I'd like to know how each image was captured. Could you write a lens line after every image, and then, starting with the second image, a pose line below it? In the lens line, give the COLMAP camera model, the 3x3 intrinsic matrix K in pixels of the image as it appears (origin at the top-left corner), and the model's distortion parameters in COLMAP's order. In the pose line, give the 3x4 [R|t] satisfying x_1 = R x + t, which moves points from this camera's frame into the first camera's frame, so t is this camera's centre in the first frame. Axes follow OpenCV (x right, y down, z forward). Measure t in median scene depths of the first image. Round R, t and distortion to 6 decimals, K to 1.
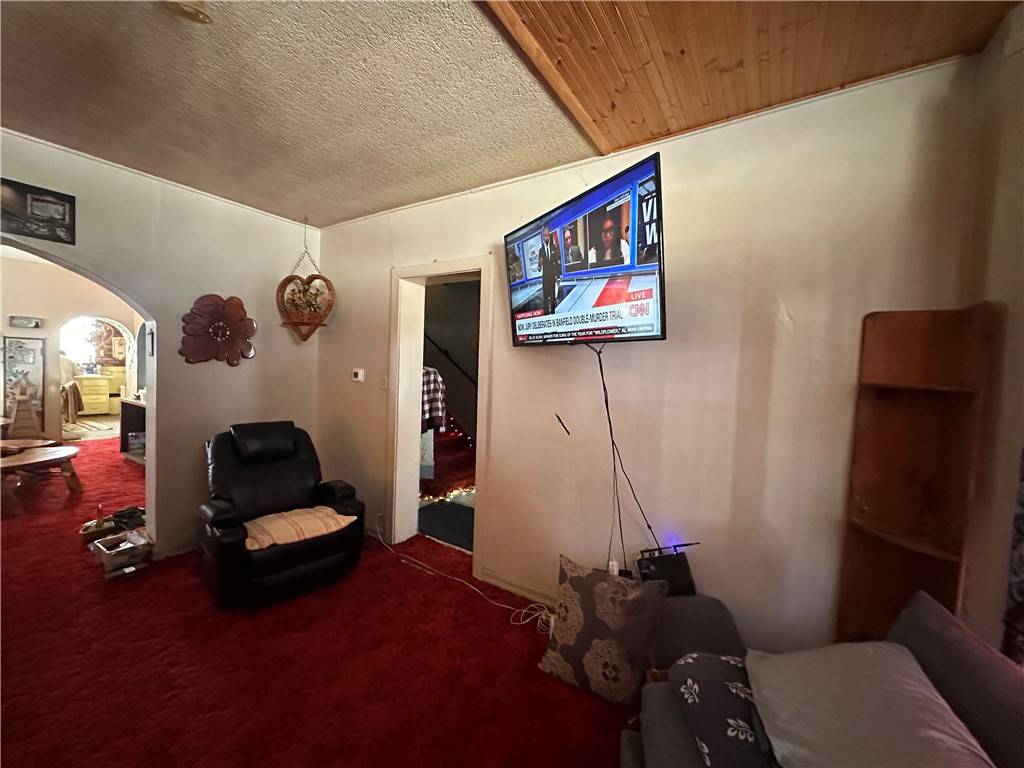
lens RADIAL K [[413.0, 0, 513.5], [0, 413.0, 384.6], [0, 0, 1]] dist [-0.002321, 0.002245]
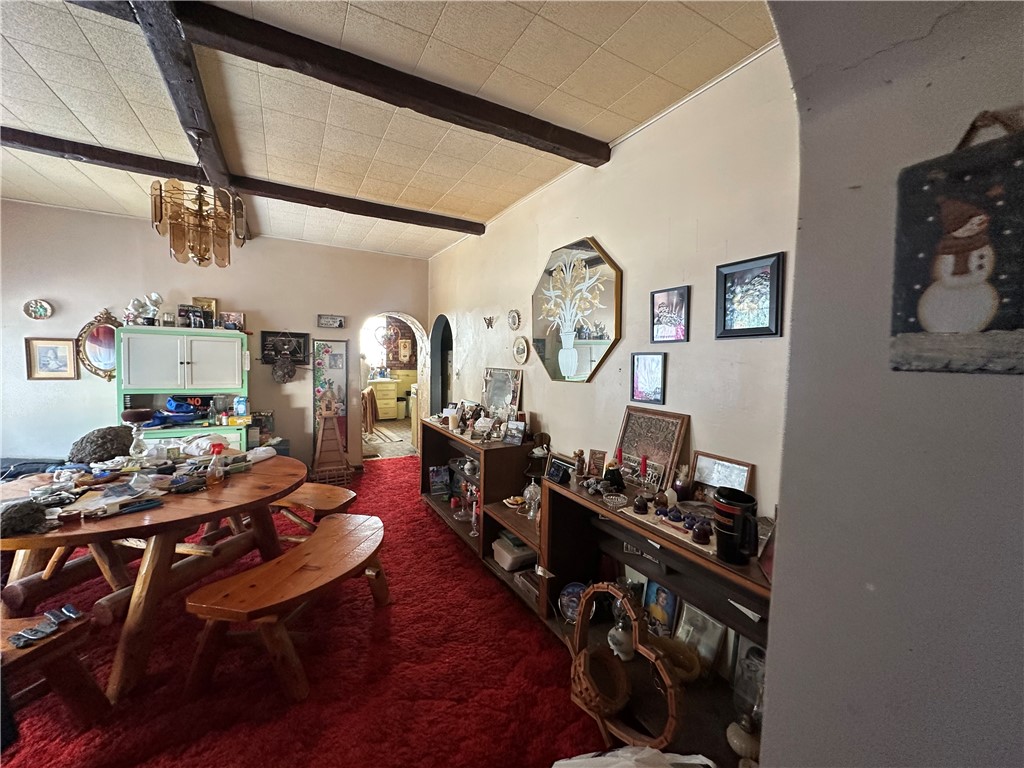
lens RADIAL K [[413.0, 0, 514.3], [0, 413.0, 378.4], [0, 0, 1]] dist [-0.002321, 0.002245]
pose [[0.889255, -0.003951, -0.457394, -0.388557], [0.002573, 0.999990, -0.003636, -0.026251], [0.457404, 0.002057, 0.889257, 0.353369]]
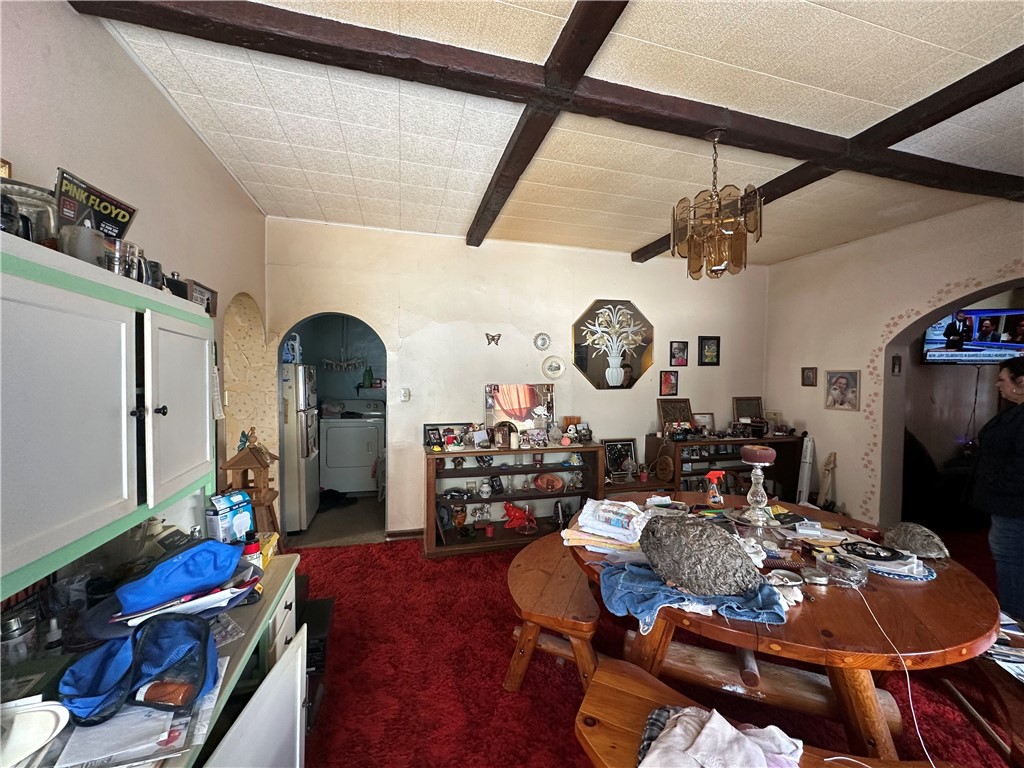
lens RADIAL K [[413.0, 0, 515.2], [0, 413.0, 383.1], [0, 0, 1]] dist [-0.002321, 0.002245]
pose [[0.660780, -0.054420, 0.748605, -0.929354], [0.050579, 0.998329, 0.027929, -0.050778], [-0.748874, 0.019408, 0.662428, 0.417549]]
